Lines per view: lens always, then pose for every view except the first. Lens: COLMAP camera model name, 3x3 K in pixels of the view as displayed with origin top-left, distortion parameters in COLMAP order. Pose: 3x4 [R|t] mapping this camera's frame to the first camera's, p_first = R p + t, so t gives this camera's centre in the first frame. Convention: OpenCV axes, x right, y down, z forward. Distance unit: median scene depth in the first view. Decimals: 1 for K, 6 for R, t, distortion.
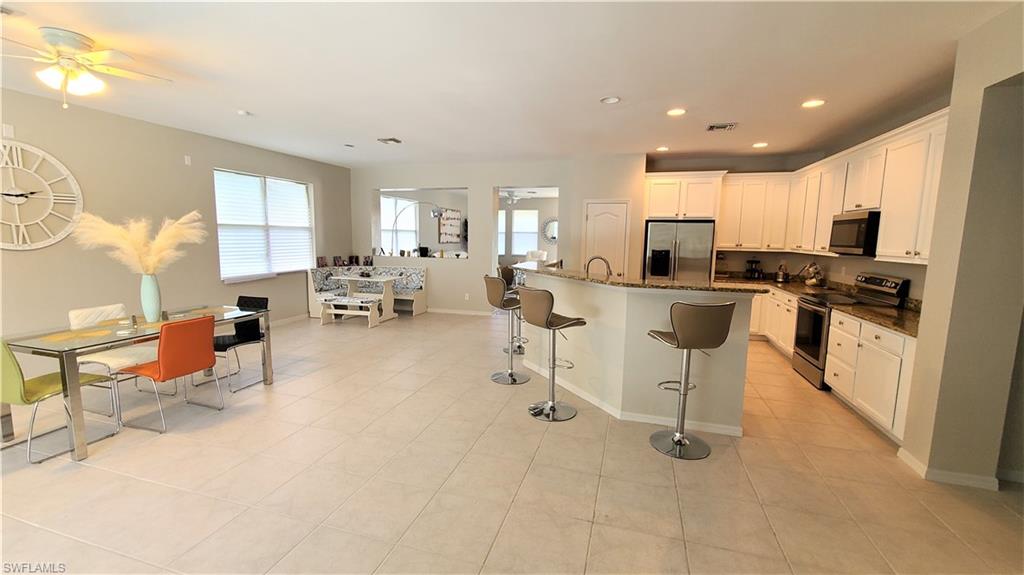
lens RADIAL K [[420.9, 0, 507.1], [0, 420.9, 282.1], [0, 0, 1]] dist [0.010763, -0.000077]
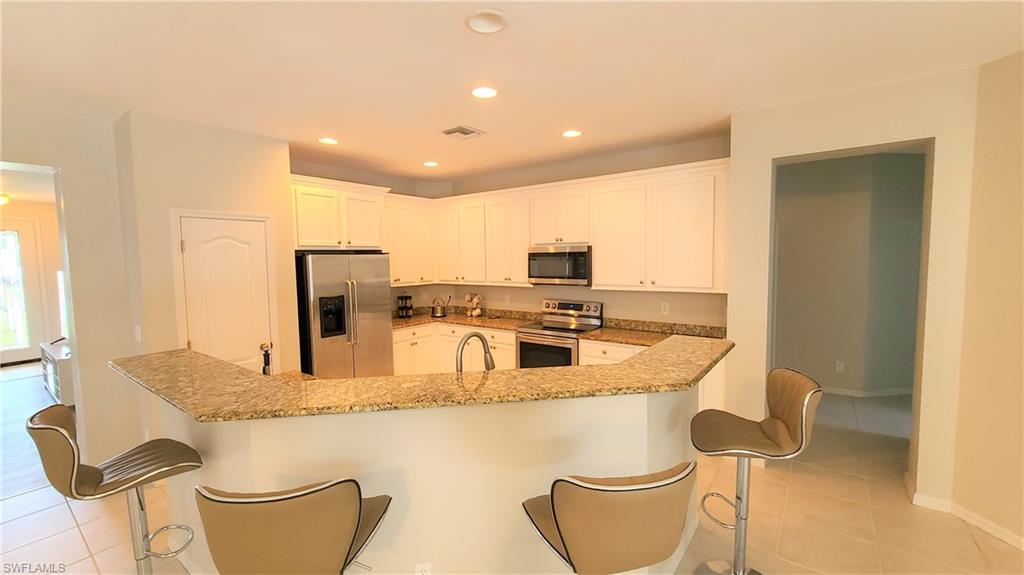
lens RADIAL K [[420.9, 0, 509.5], [0, 420.9, 296.7], [0, 0, 1]] dist [0.010763, -0.000077]
pose [[0.349517, -0.109267, 0.930537, -0.159585], [0.127015, 0.989534, 0.068486, -0.088781], [-0.928281, 0.094255, 0.359738, 0.529737]]
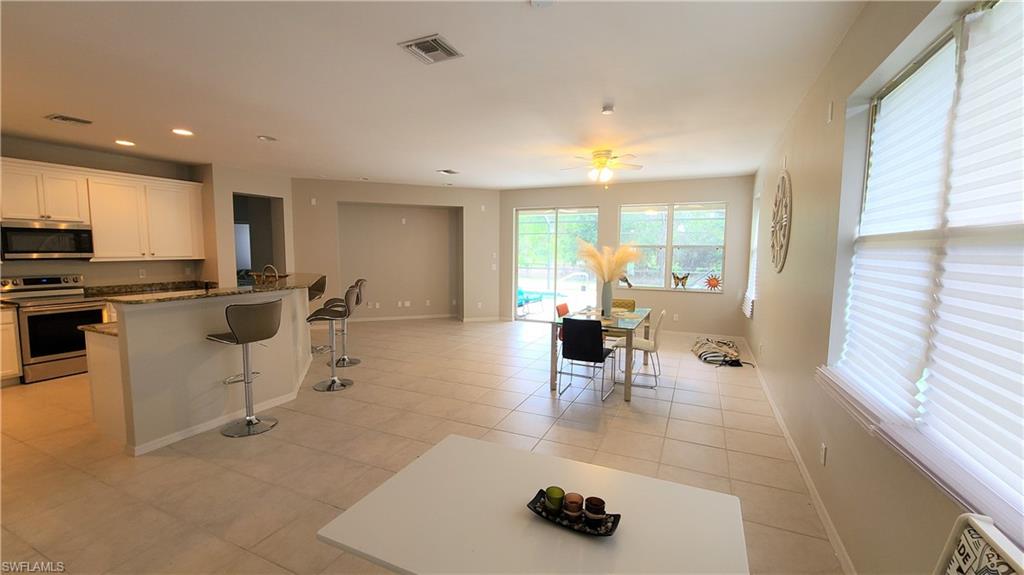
lens RADIAL K [[420.9, 0, 508.1], [0, 420.9, 286.2], [0, 0, 1]] dist [0.010763, -0.000077]
pose [[-0.992695, -0.024613, 0.118115, -0.324469], [-0.001131, 0.980827, 0.194878, -0.135999], [-0.120647, 0.193321, -0.973690, 1.156096]]
